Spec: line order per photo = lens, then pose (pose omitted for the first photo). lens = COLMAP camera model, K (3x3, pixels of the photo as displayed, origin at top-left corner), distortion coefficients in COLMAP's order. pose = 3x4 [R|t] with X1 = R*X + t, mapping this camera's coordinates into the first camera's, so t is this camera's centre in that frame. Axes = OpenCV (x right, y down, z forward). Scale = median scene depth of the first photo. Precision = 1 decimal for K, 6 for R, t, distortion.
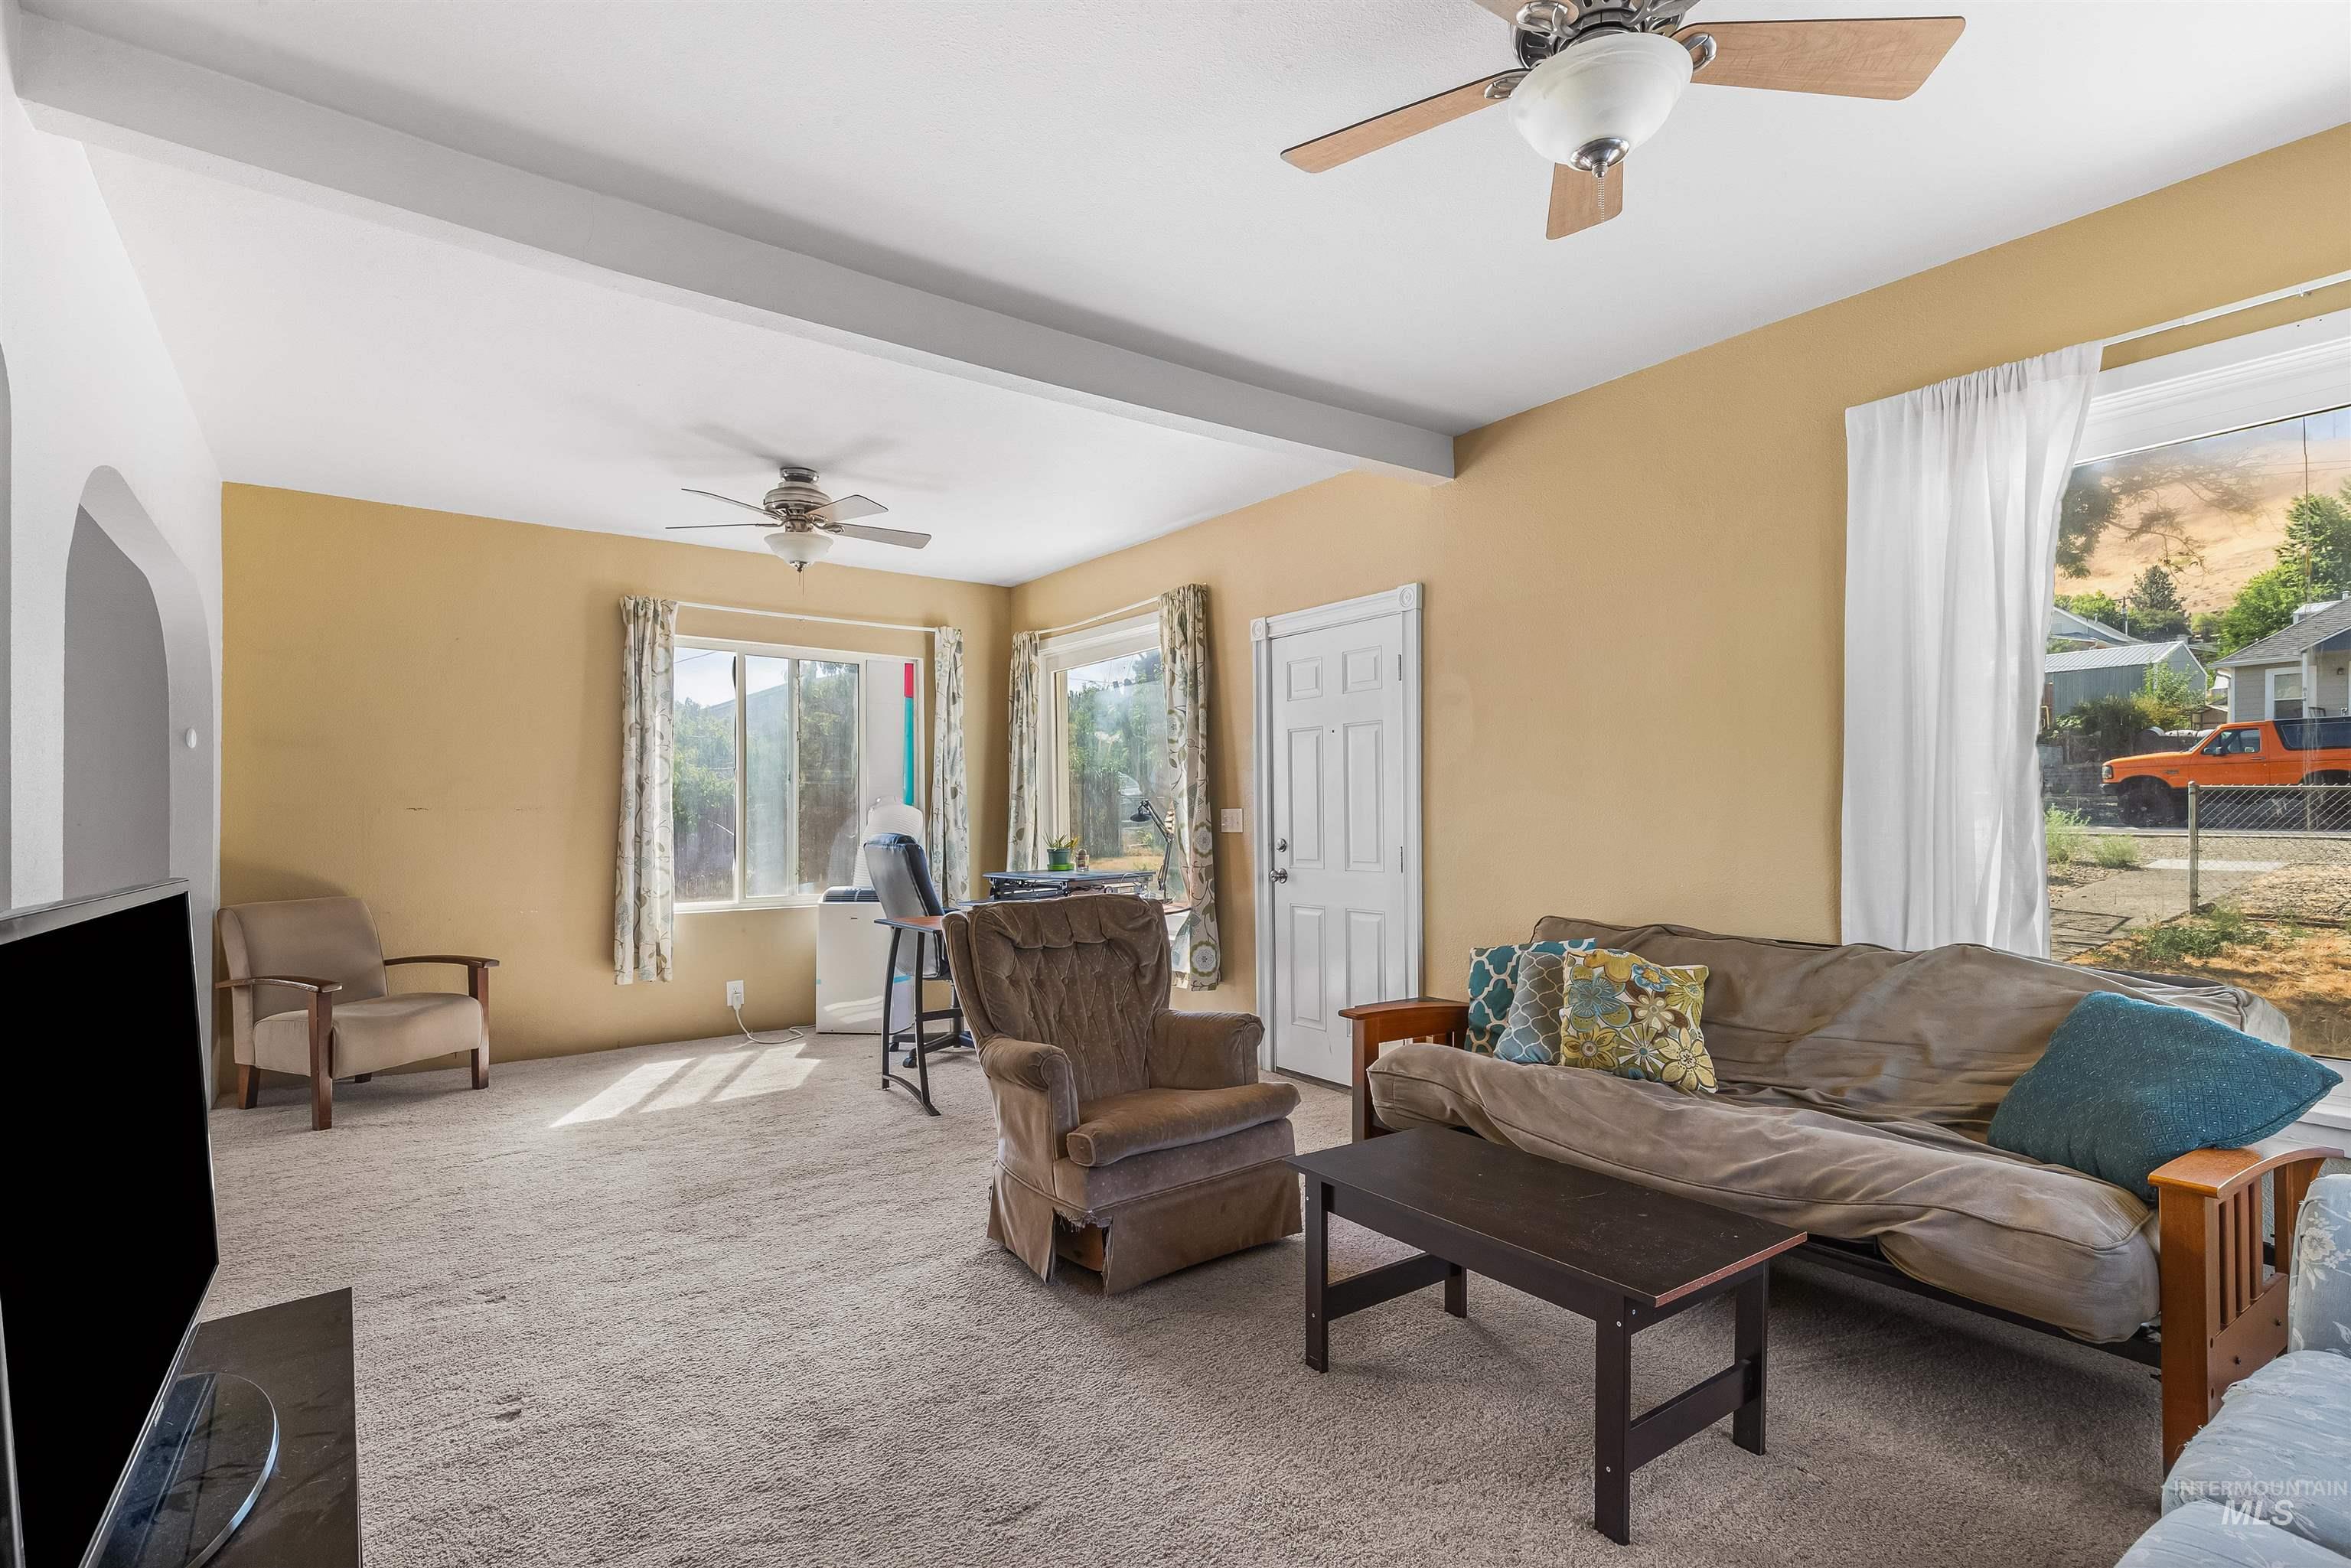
lens RADIAL K [[1102.8, 0, 1177.5], [0, 1102.8, 816.3], [0, 0, 1]] dist [-0.002514, -0.000318]
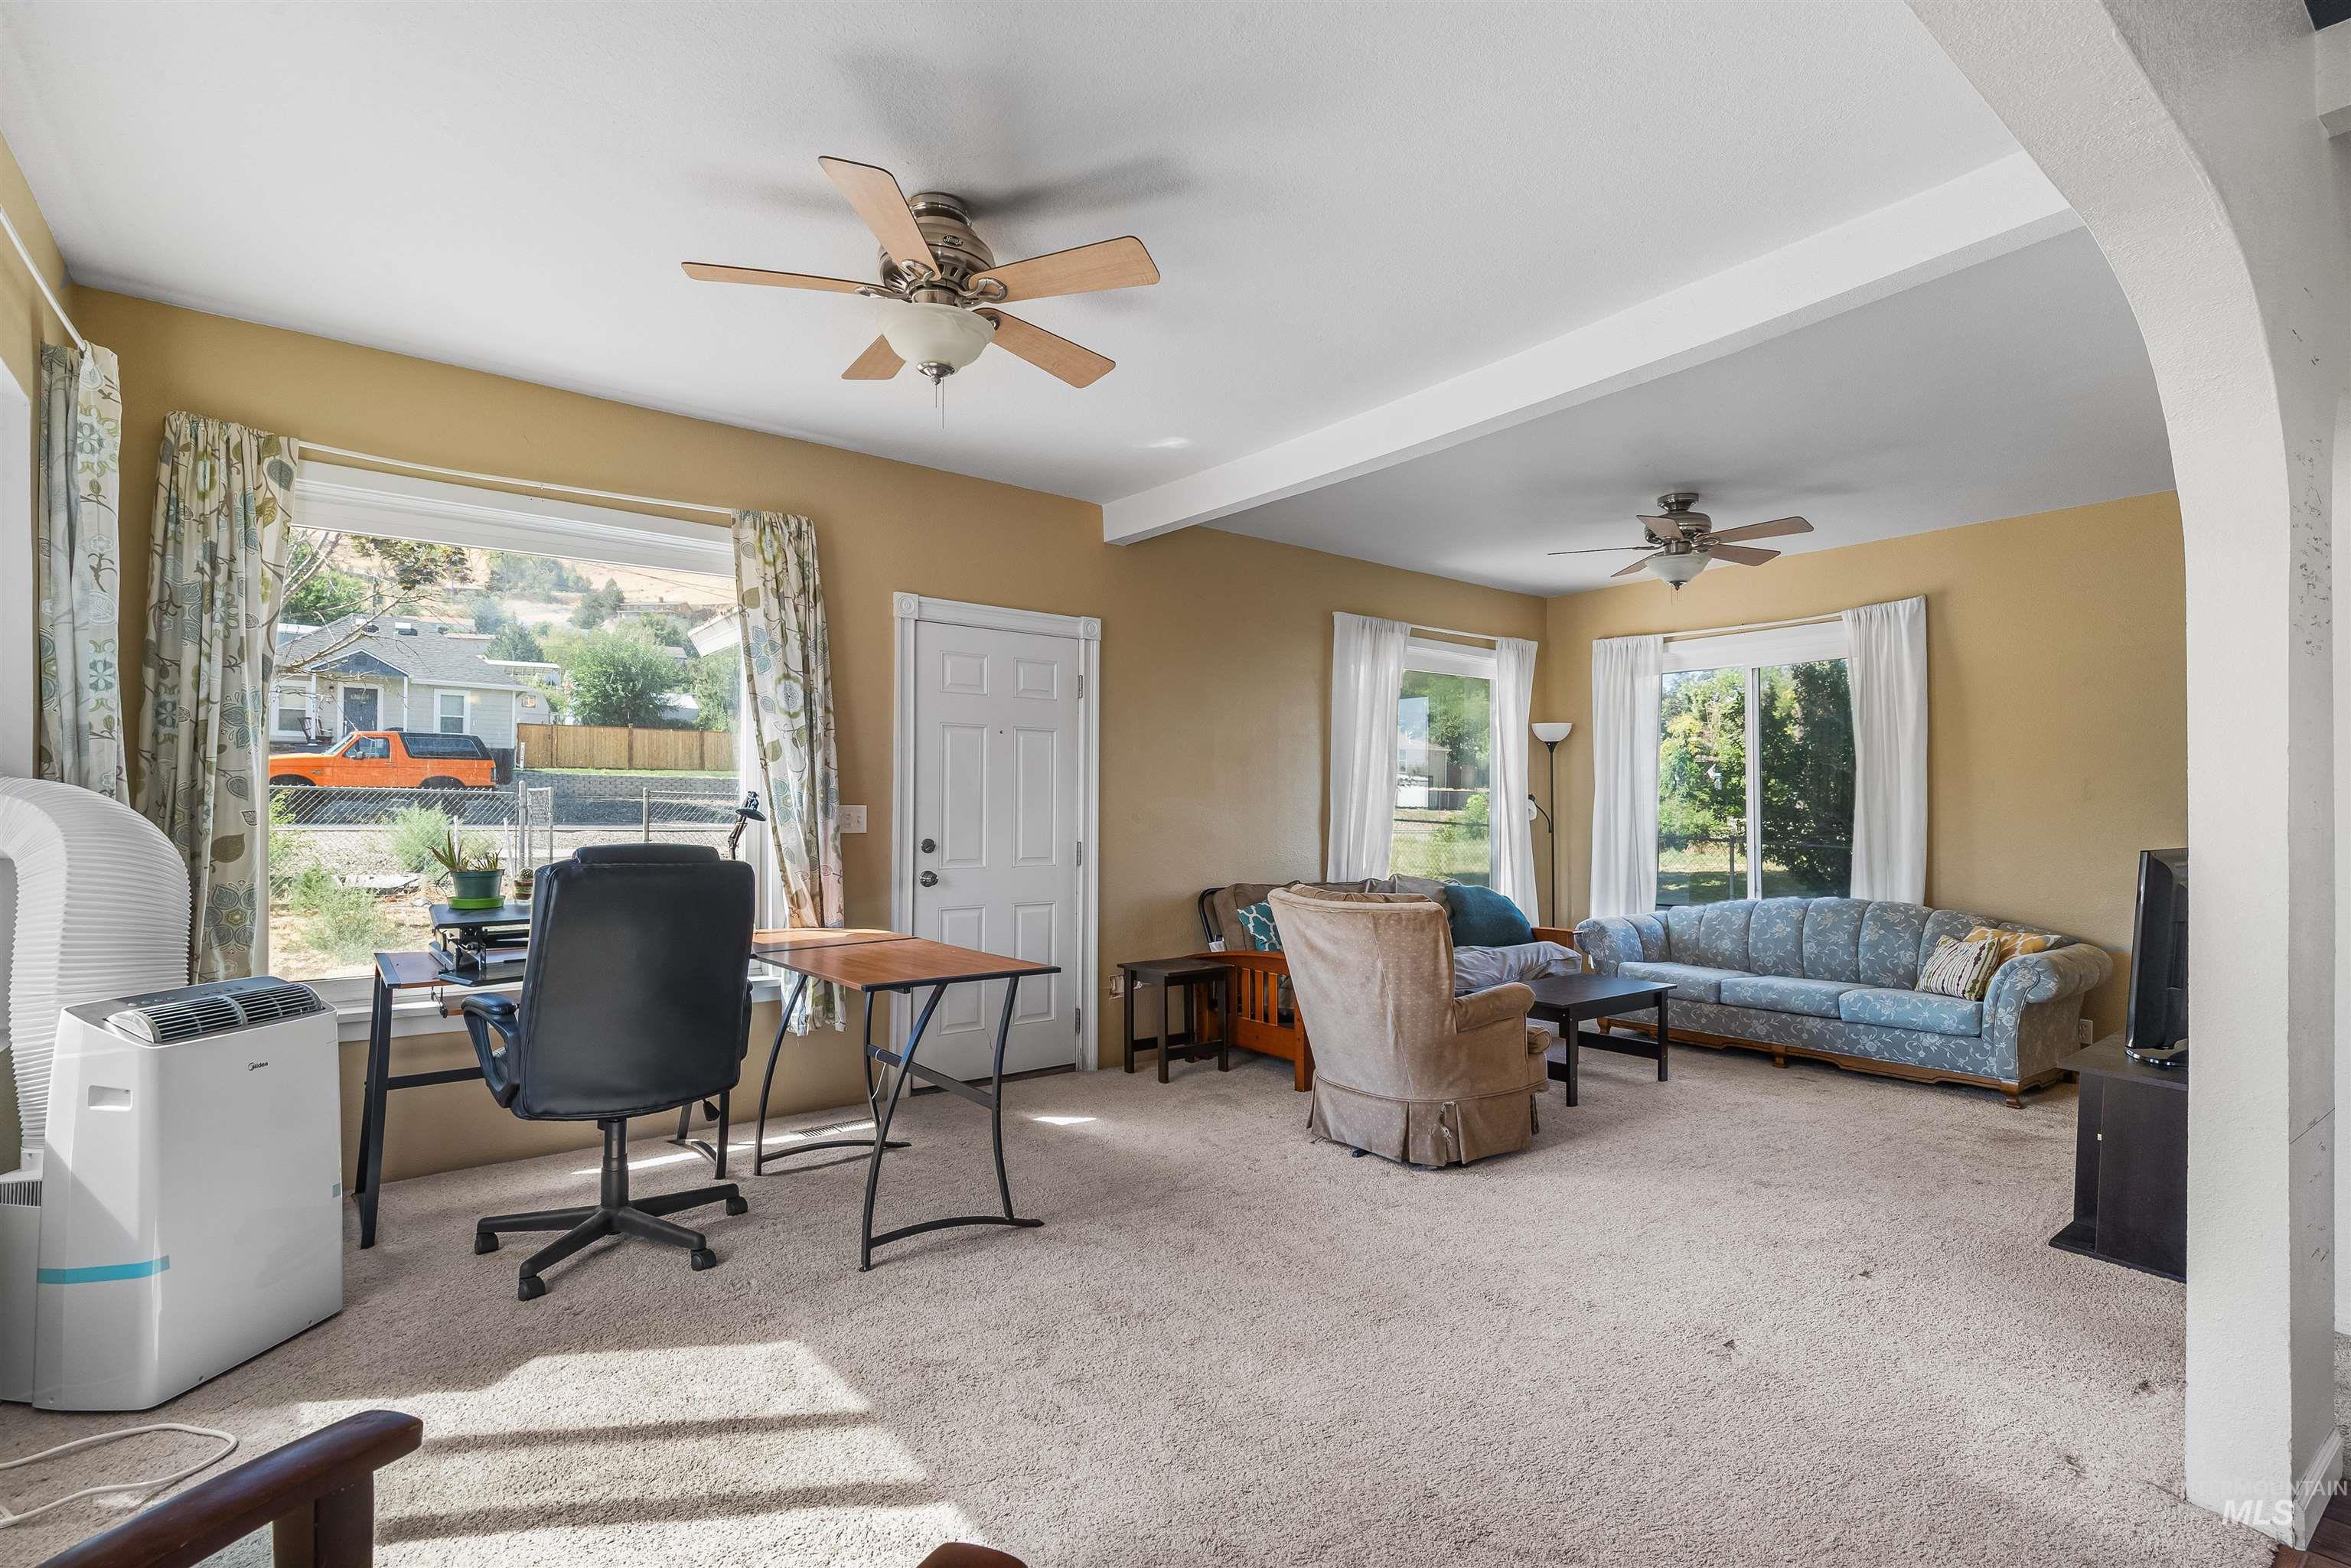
lens RADIAL K [[1102.8, 0, 1177.5], [0, 1102.8, 816.3], [0, 0, 1]] dist [-0.002514, -0.000318]
pose [[-0.005764, 0.002440, 0.999980, -0.978642], [-0.009646, 0.999950, -0.002496, 0.001483], [-0.999937, -0.009660, -0.005740, 0.938623]]
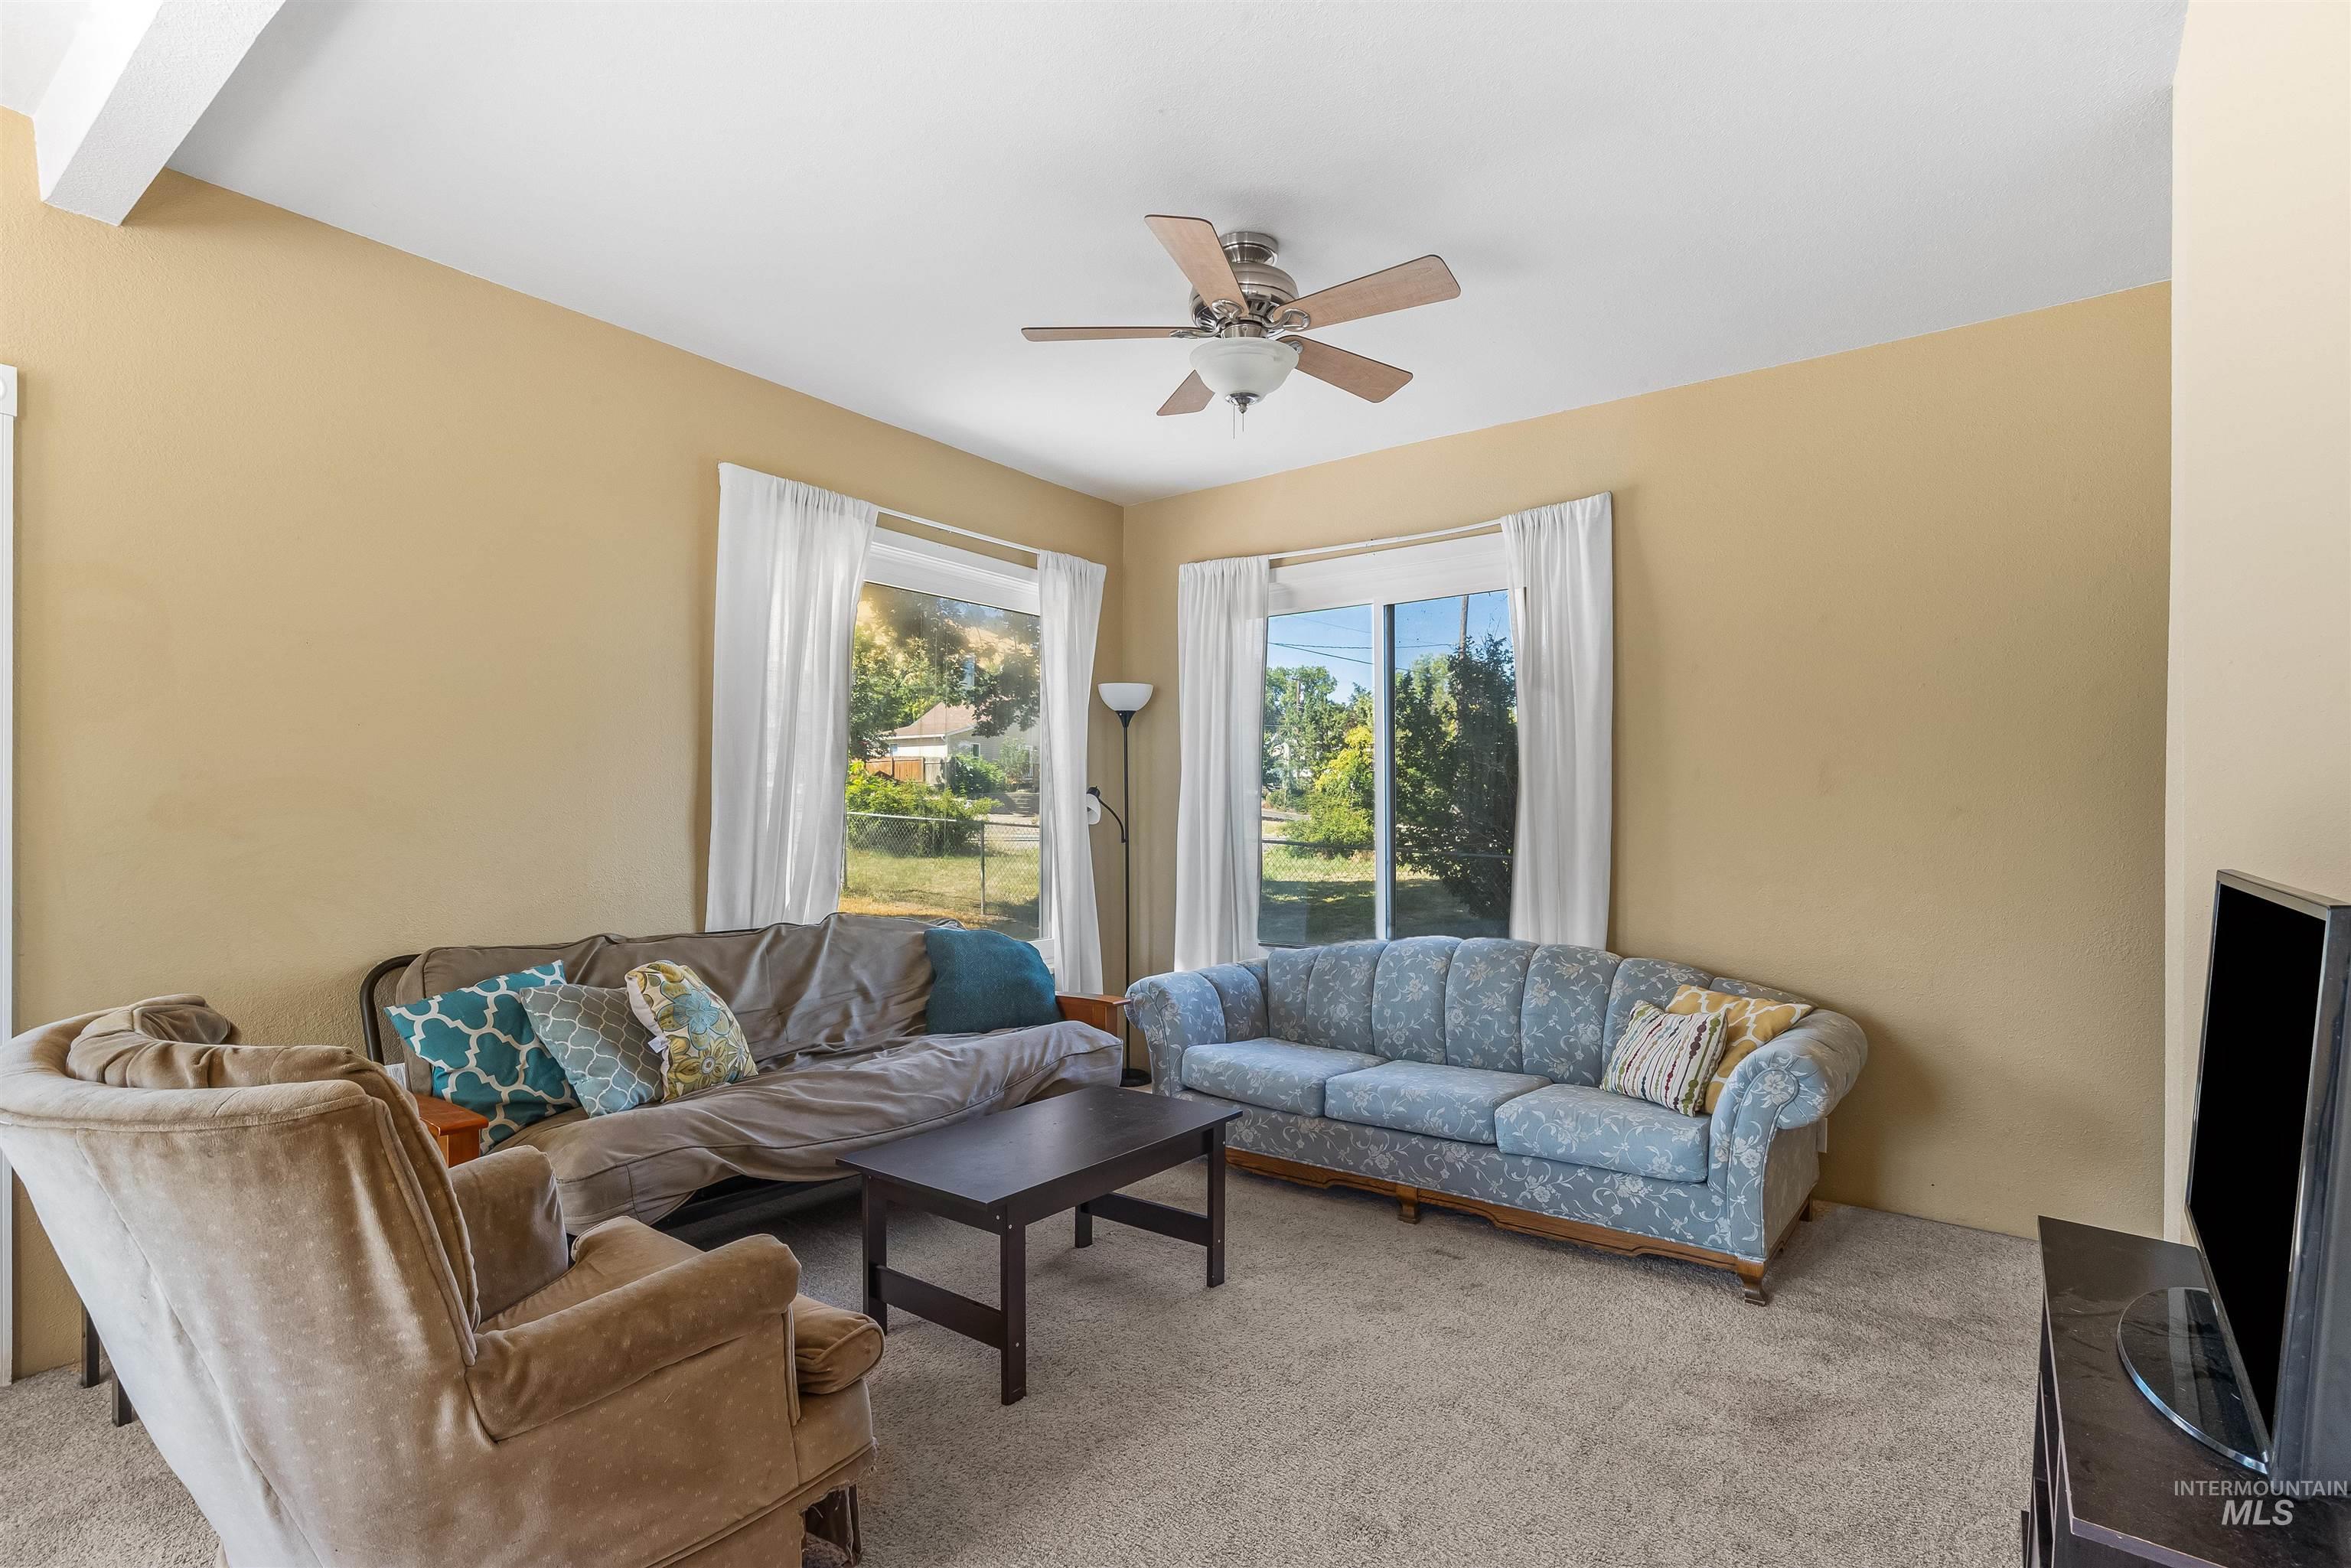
lens RADIAL K [[1138.8, 0, 1166.9], [0, 1138.8, 844.9], [0, 0, 1]] dist [0.004074, -0.000141]
pose [[-0.265446, -0.016090, 0.963992, -0.473189], [-0.009055, 0.999858, 0.014195, 0.001950], [-0.964083, -0.004961, -0.265554, 0.634349]]
